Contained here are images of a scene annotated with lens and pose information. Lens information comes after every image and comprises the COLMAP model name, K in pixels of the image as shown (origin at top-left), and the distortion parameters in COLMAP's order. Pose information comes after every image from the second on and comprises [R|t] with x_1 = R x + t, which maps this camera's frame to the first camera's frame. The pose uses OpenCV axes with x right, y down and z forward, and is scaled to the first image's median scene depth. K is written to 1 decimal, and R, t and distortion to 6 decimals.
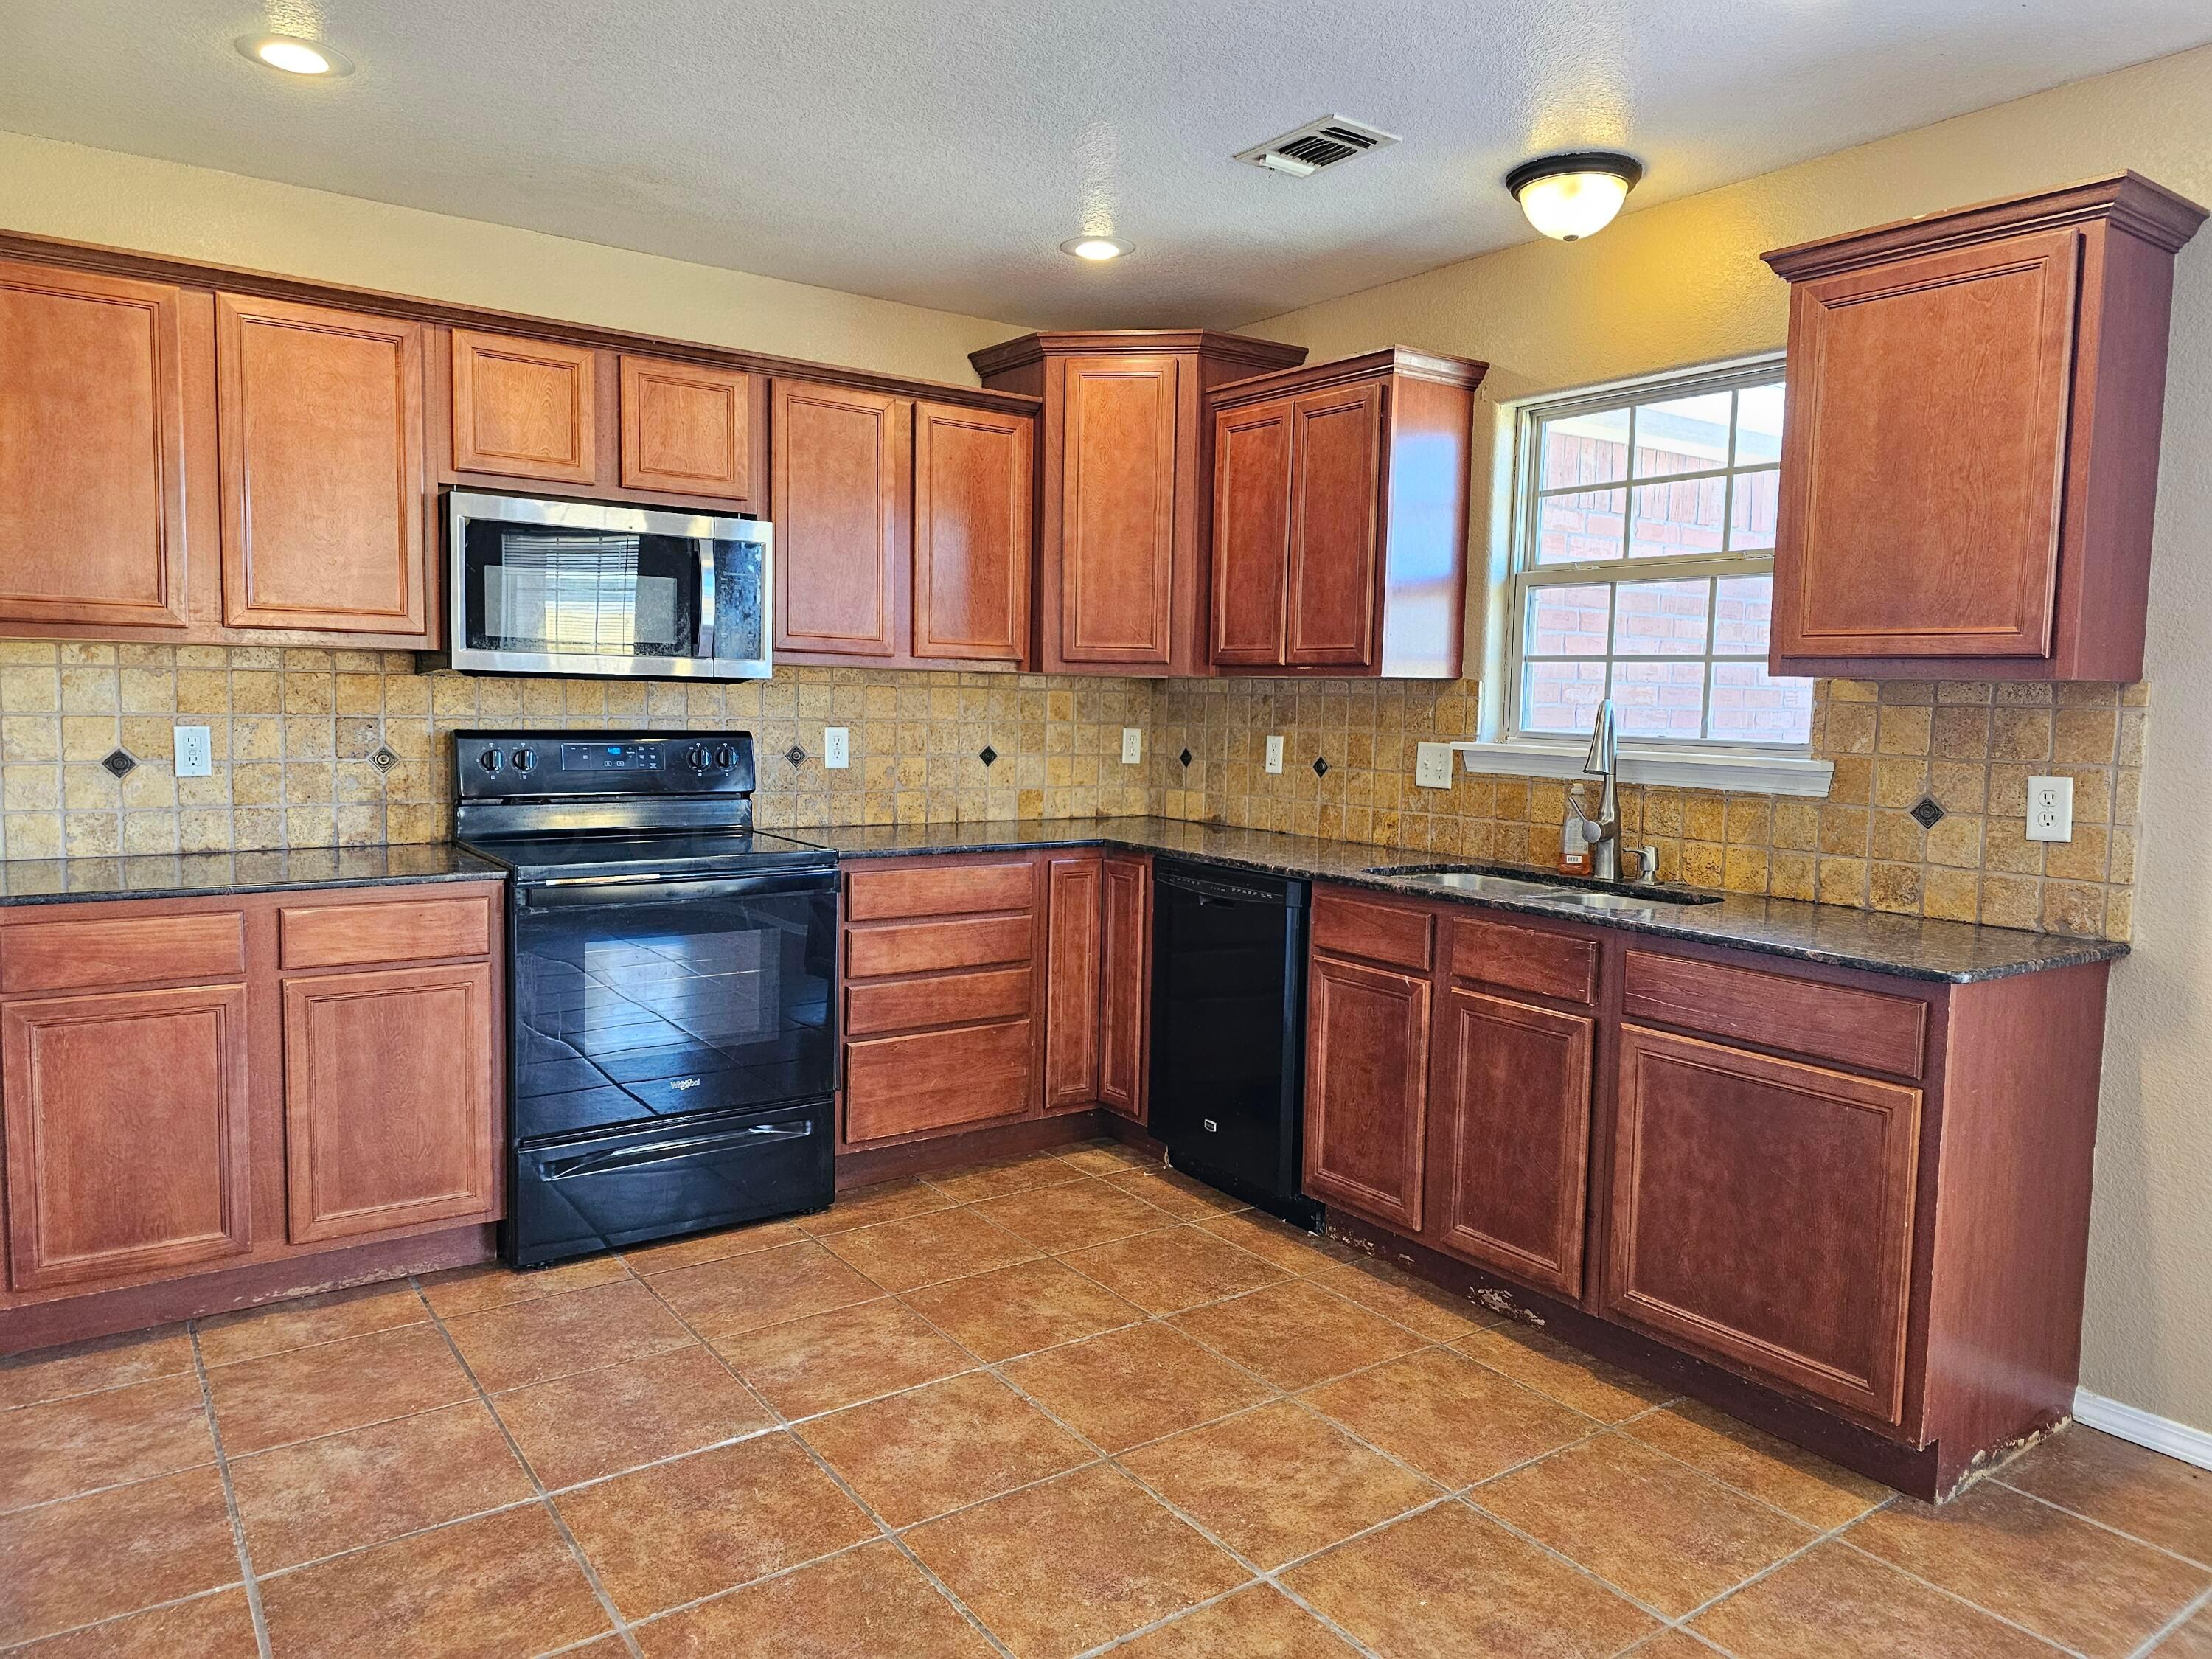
lens RADIAL K [[1481.1, 0, 1151.5], [0, 1481.1, 817.7], [0, 0, 1]] dist [0.075077, -0.076378]
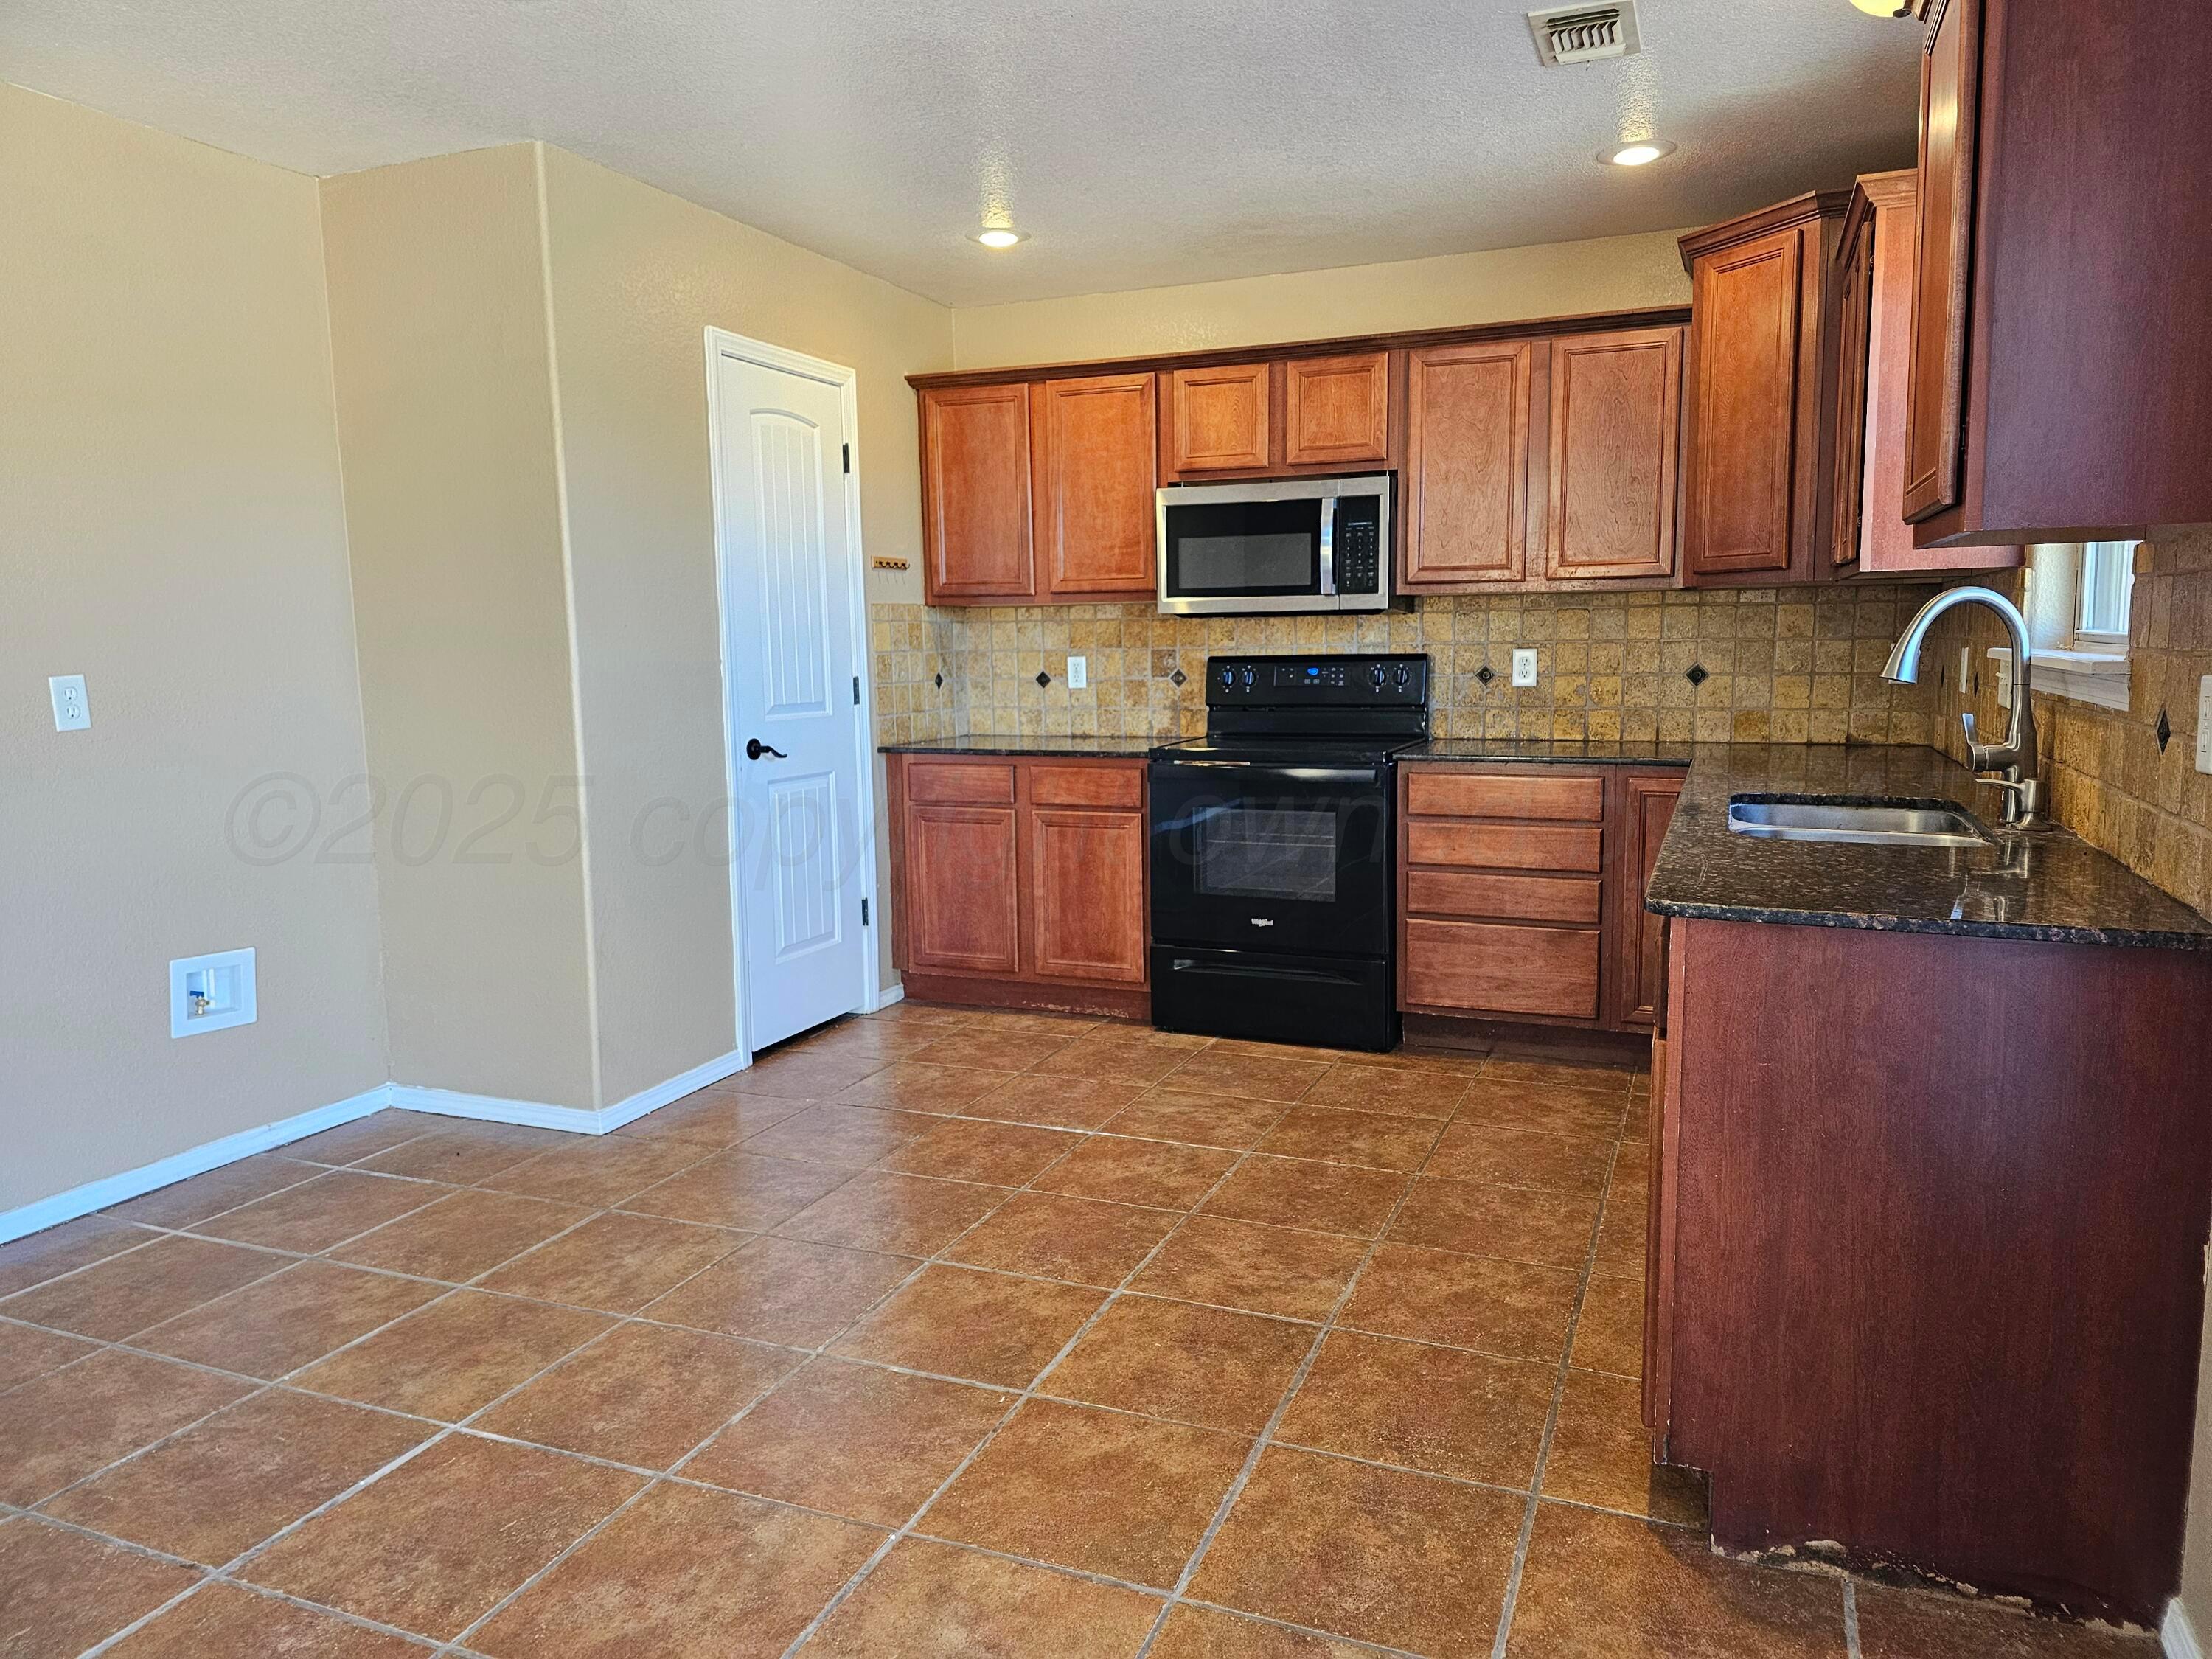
lens RADIAL K [[1489.6, 0, 1131.5], [0, 1489.6, 824.9], [0, 0, 1]] dist [0.138778, -0.223849]
pose [[0.530830, 0.078293, -0.843854, 0.720550], [-0.044978, 0.996923, 0.064202, 0.012922], [0.846284, 0.003874, 0.532718, 0.198721]]
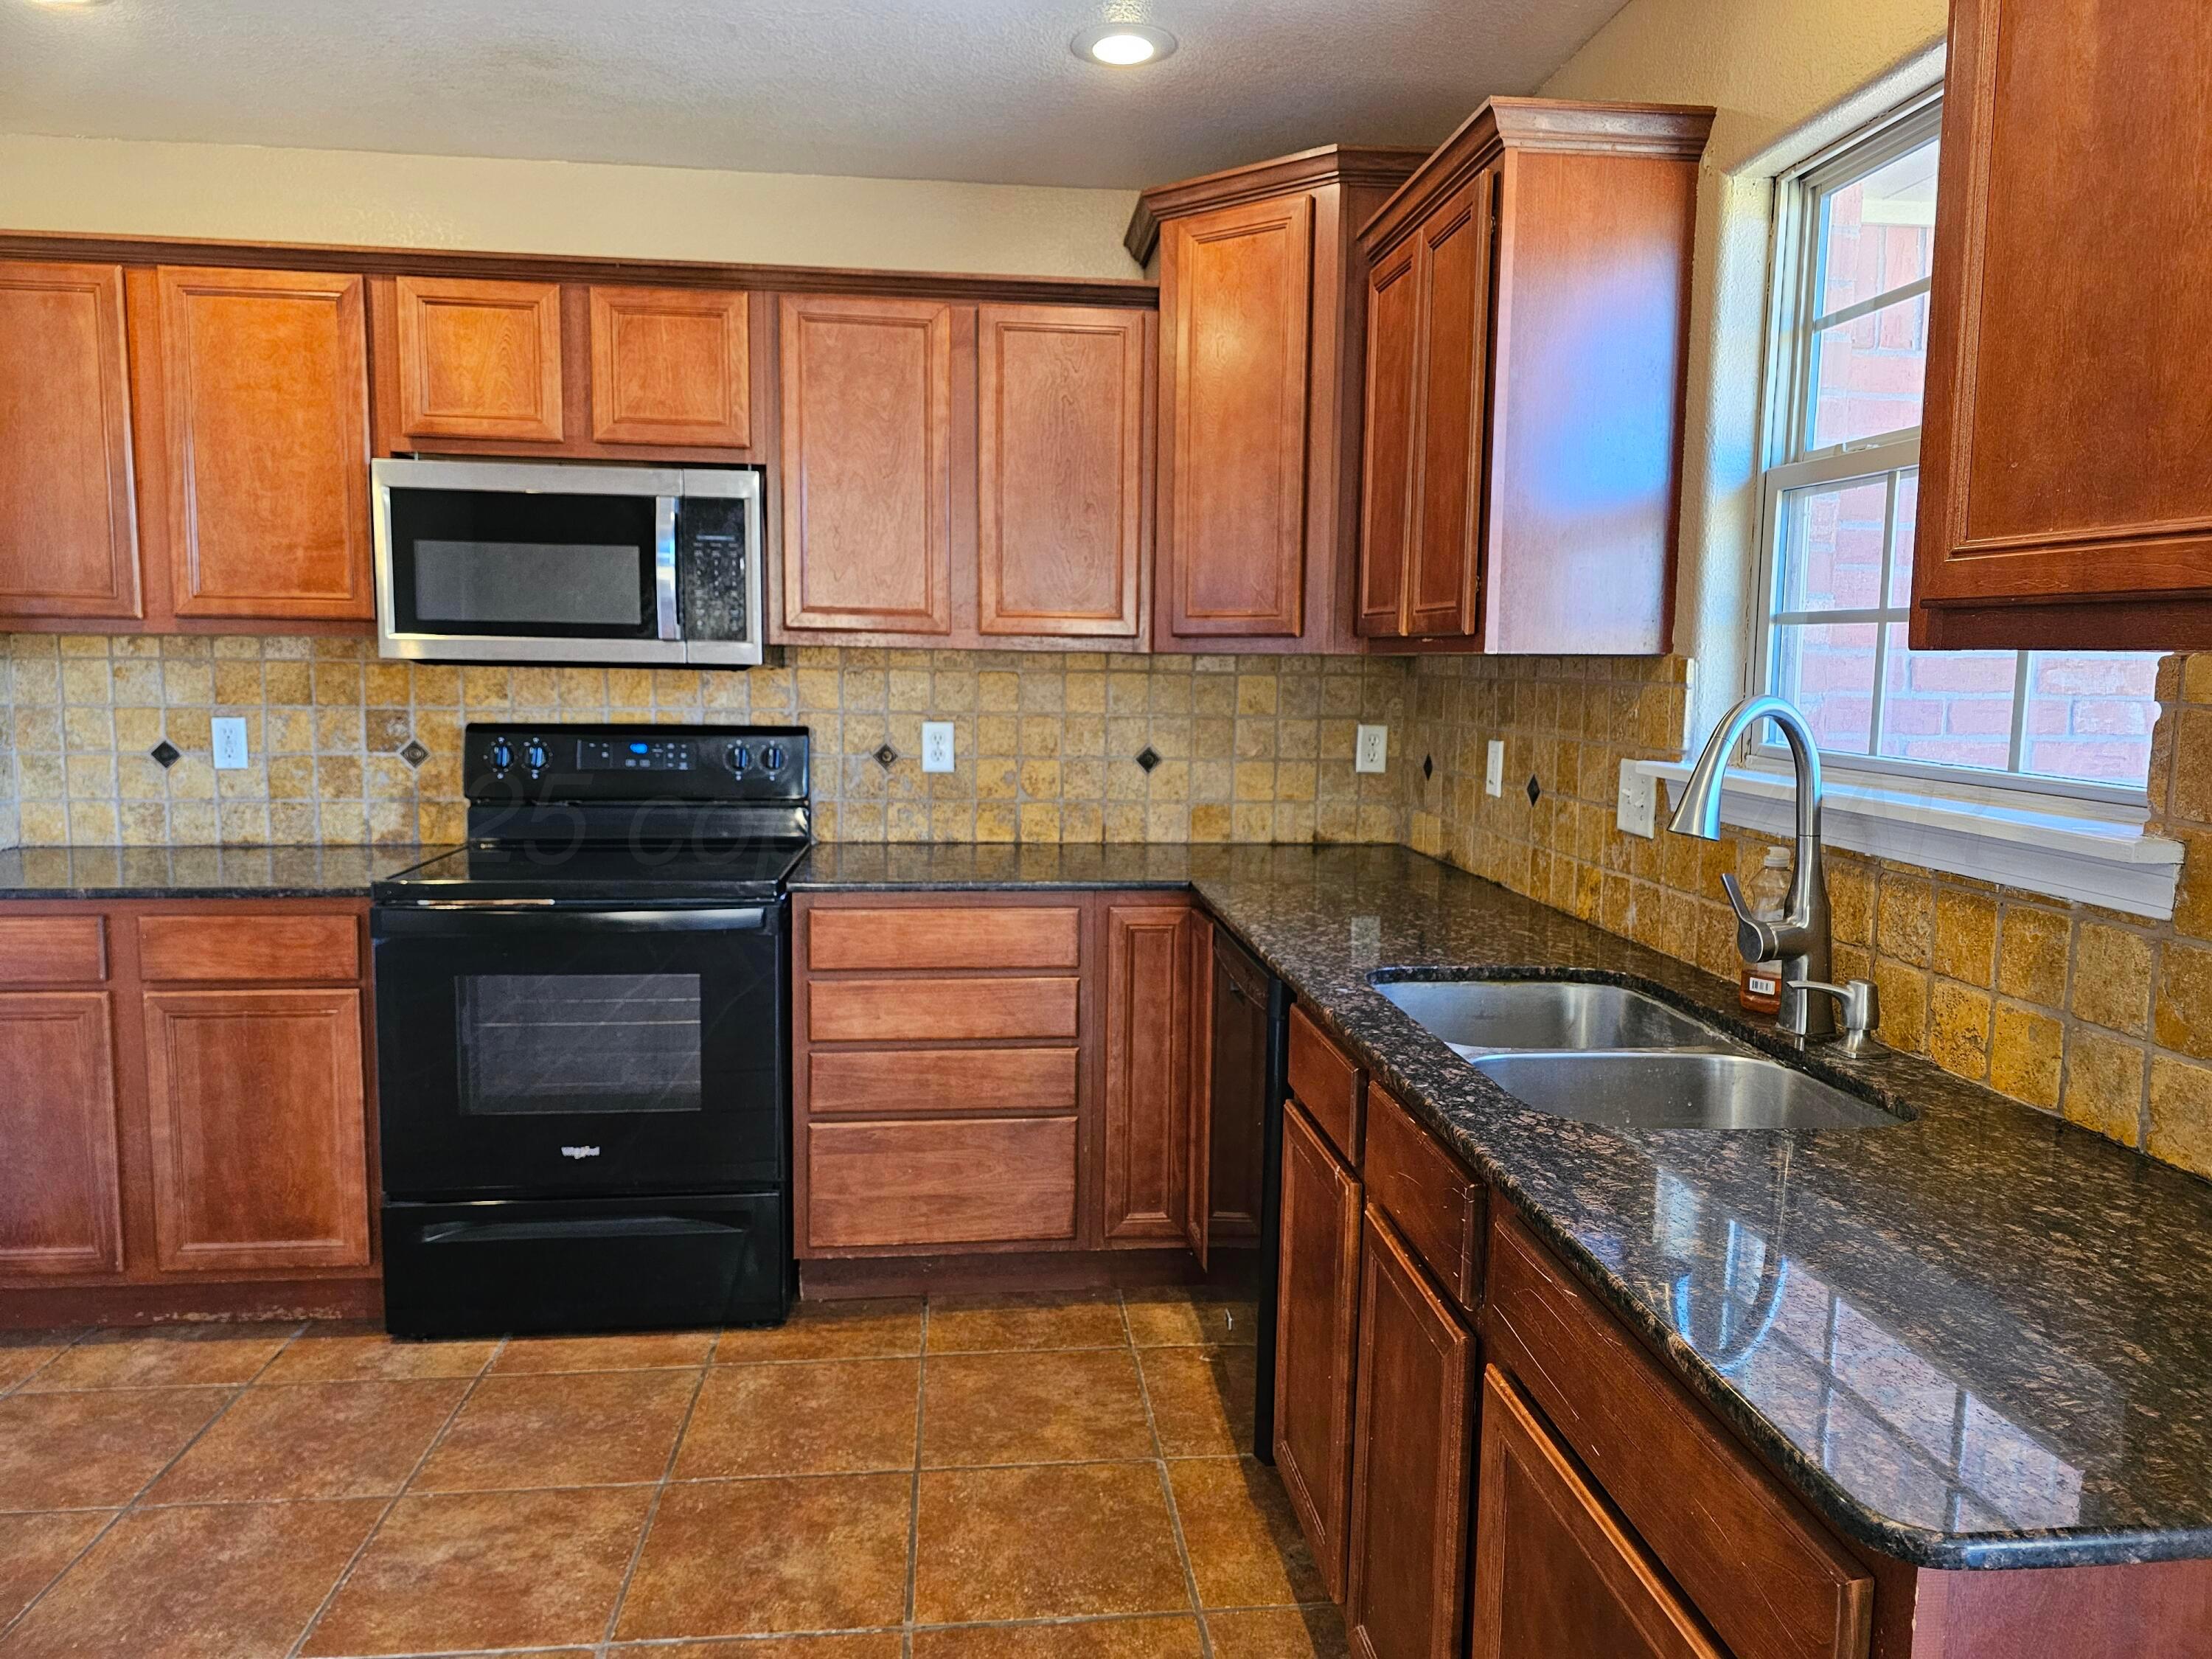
lens RADIAL K [[1512.0, 0, 1126.6], [0, 1512.0, 816.0], [0, 0, 1]] dist [0.058887, -0.060891]
pose [[0.866889, 0.042594, -0.496678, 0.363309], [-0.036543, 0.999092, 0.021900, -0.038621], [0.497160, -0.000835, 0.867658, 0.406525]]
